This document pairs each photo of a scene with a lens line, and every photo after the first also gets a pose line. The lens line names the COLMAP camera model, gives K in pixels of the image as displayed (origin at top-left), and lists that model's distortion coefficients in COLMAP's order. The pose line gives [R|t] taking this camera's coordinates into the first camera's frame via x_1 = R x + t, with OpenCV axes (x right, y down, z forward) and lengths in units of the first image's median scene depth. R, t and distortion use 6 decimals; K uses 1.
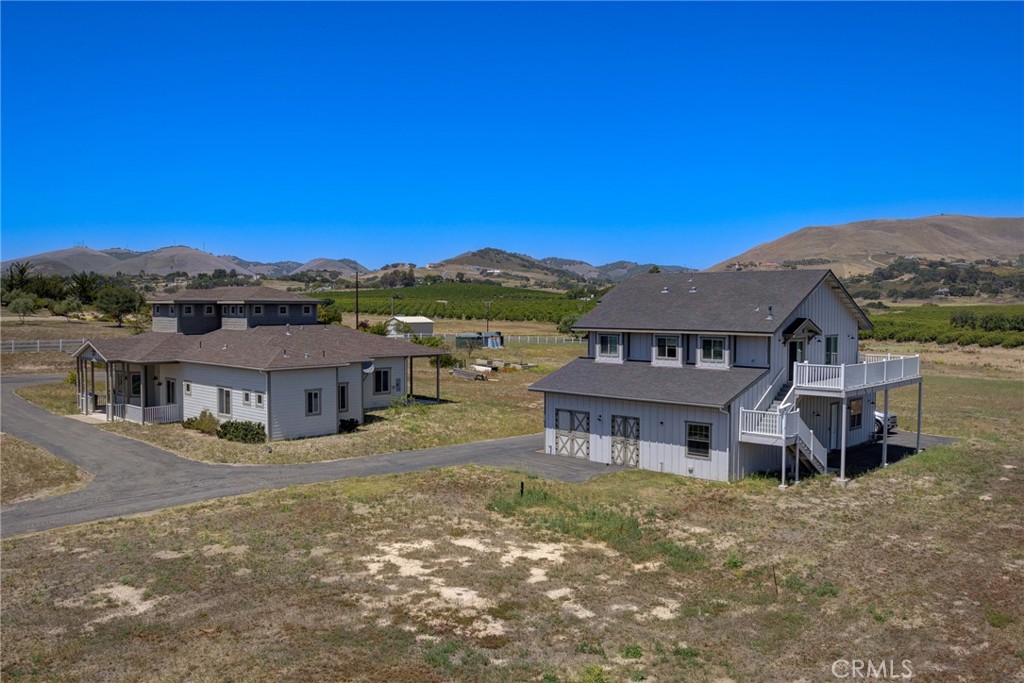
lens RADIAL K [[850.8, 0, 521.7], [0, 850.8, 331.6], [0, 0, 1]] dist [-0.094303, -0.031243]
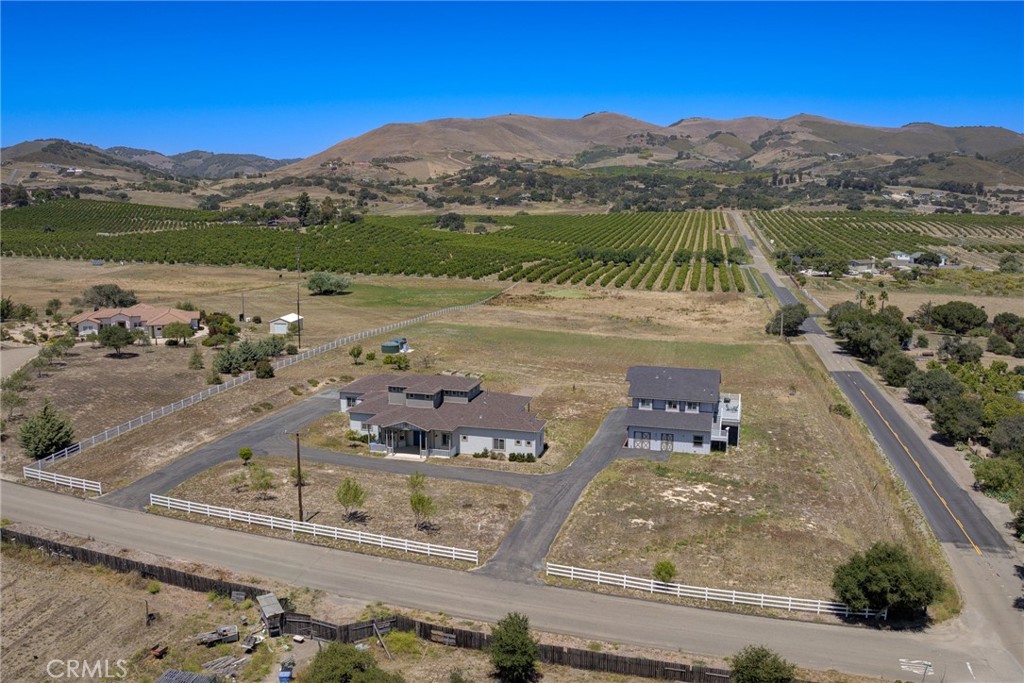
lens RADIAL K [[850.8, 0, 520.1], [0, 850.8, 328.6], [0, 0, 1]] dist [-0.094303, -0.031243]
pose [[0.881130, -0.073276, 0.467163, -1.536688], [0.011856, 0.991034, 0.133084, -0.601336], [-0.472726, -0.111725, 0.874098, -1.128680]]
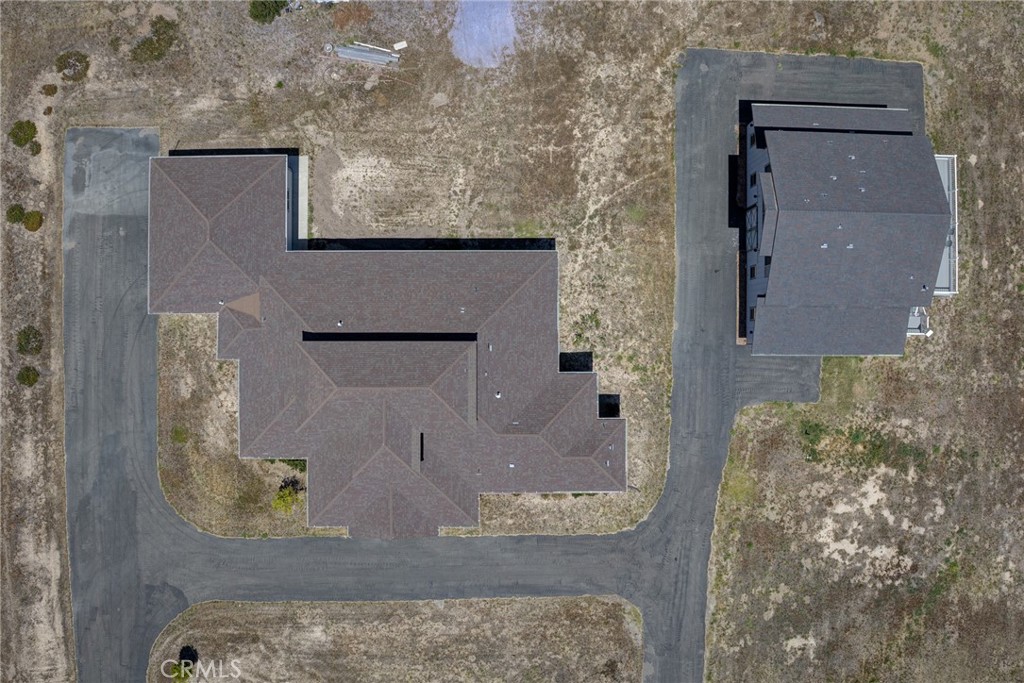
lens RADIAL K [[850.8, 0, 516.1], [0, 850.8, 333.0], [0, 0, 1]] dist [-0.094303, -0.031243]
pose [[0.730683, -0.682571, 0.014081, -0.291037], [0.009896, 0.031212, 0.999464, -1.416272], [-0.682645, -0.730152, 0.029561, 1.329263]]
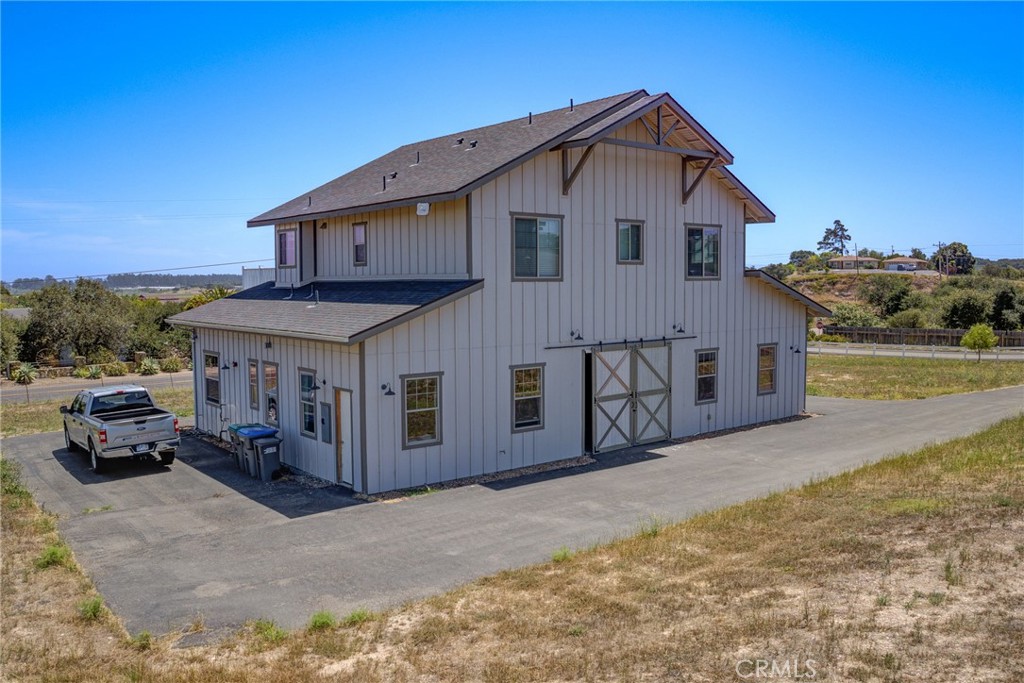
lens RADIAL K [[850.8, 0, 512.1], [0, 850.8, 341.8], [0, 0, 1]] dist [-0.094303, -0.031243]
pose [[-0.991928, -0.007470, 0.126585, 0.179915], [0.005100, 0.995105, 0.098693, 0.022955], [-0.126703, 0.098542, -0.987034, 1.781510]]
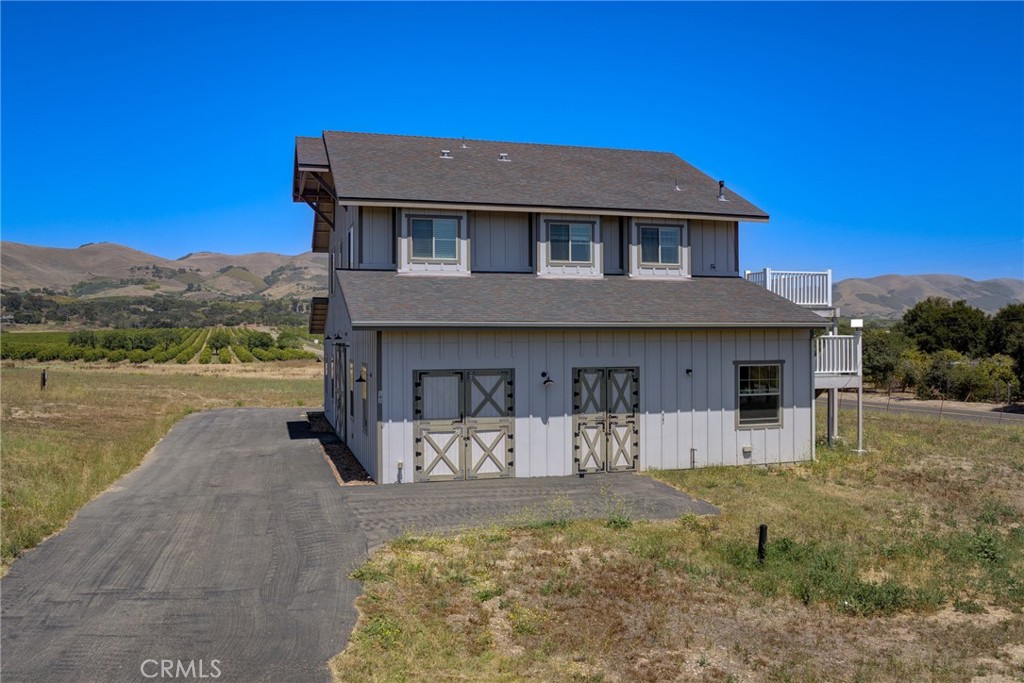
lens RADIAL K [[850.8, 0, 517.6], [0, 850.8, 328.9], [0, 0, 1]] dist [-0.094303, -0.031243]
pose [[0.495601, 0.003686, 0.868542, -0.312915], [0.032348, 0.999219, -0.022699, 0.085418], [-0.867948, 0.039346, 0.495095, 0.788780]]
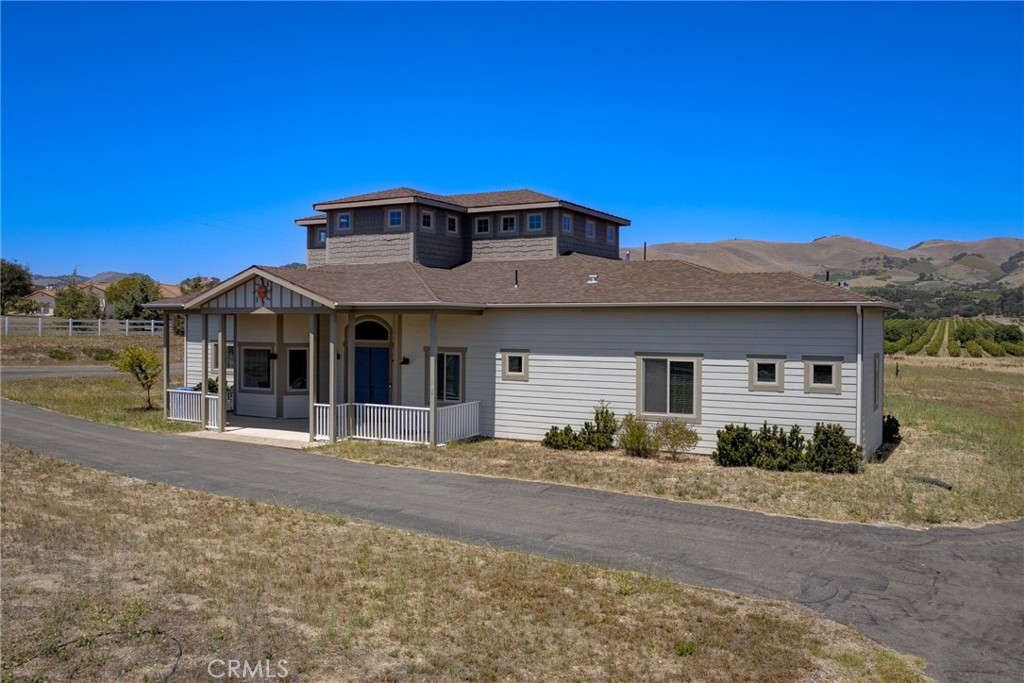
lens RADIAL K [[850.8, 0, 522.5], [0, 850.8, 332.4], [0, 0, 1]] dist [-0.094303, -0.031243]
pose [[0.972662, 0.002635, 0.232209, -0.615009], [0.002413, 0.999767, -0.021455, 0.072383], [-0.232211, 0.021429, 0.972429, 0.644363]]
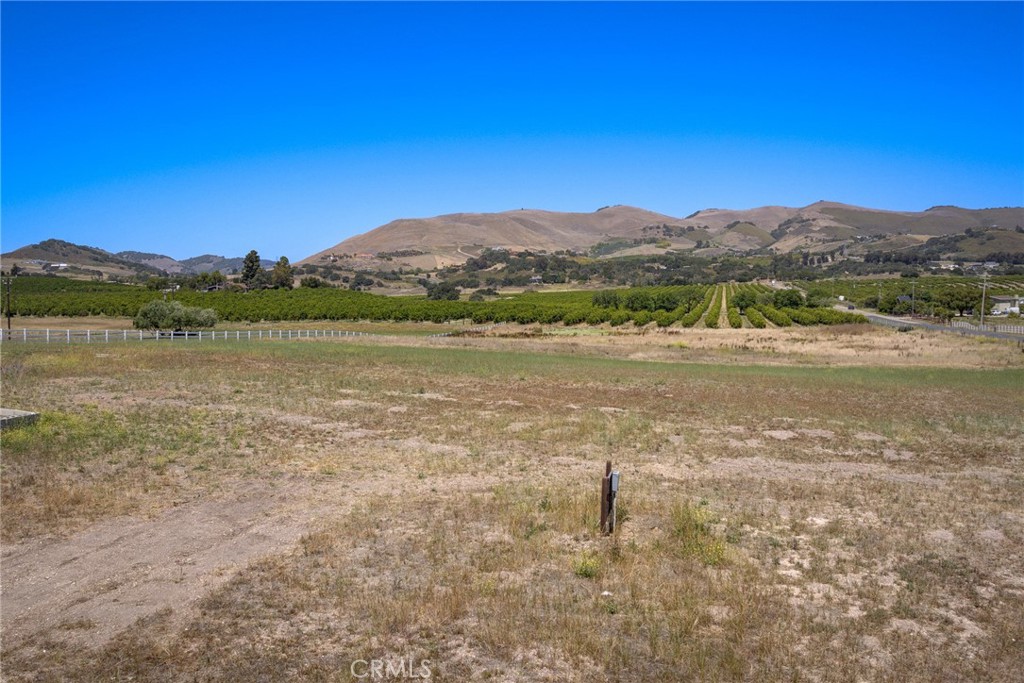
lens RADIAL K [[850.8, 0, 519.4], [0, 850.8, 329.1], [0, 0, 1]] dist [-0.094303, -0.031243]
pose [[0.890270, -0.035652, 0.454036, 0.085670], [0.034030, 0.999352, 0.011745, 0.029219], [-0.454161, 0.004995, 0.890906, 1.500216]]
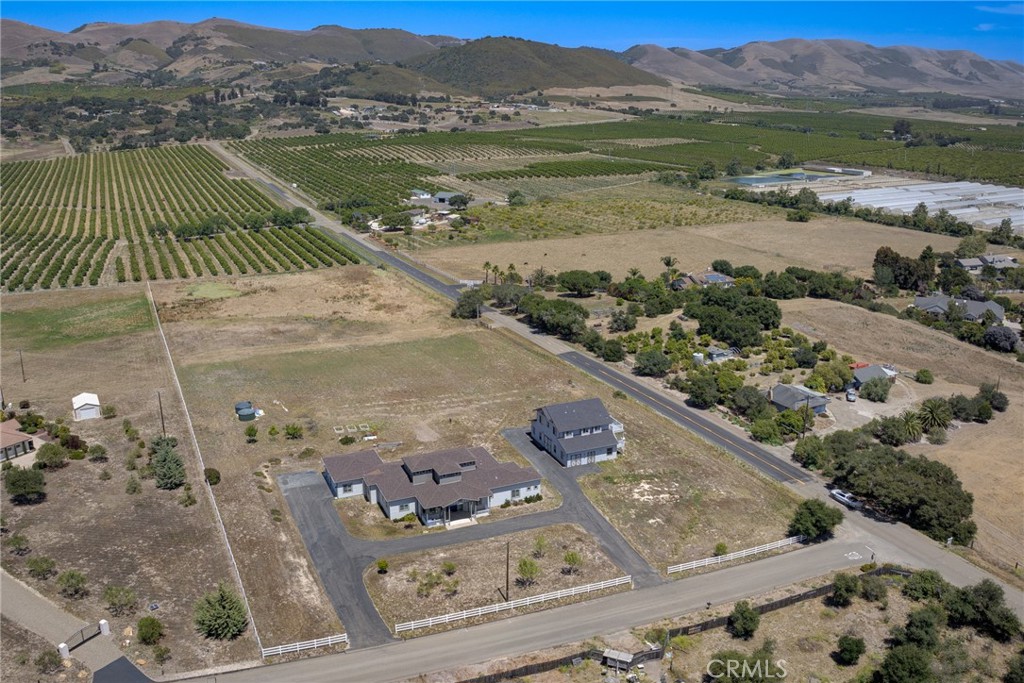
lens RADIAL K [[850.8, 0, 517.6], [0, 850.8, 331.8], [0, 0, 1]] dist [-0.094303, -0.031243]
pose [[0.395878, -0.258678, 0.881117, -3.364558], [0.031821, 0.962793, 0.268360, -1.515506], [-0.917752, -0.078199, 0.389380, -0.203873]]
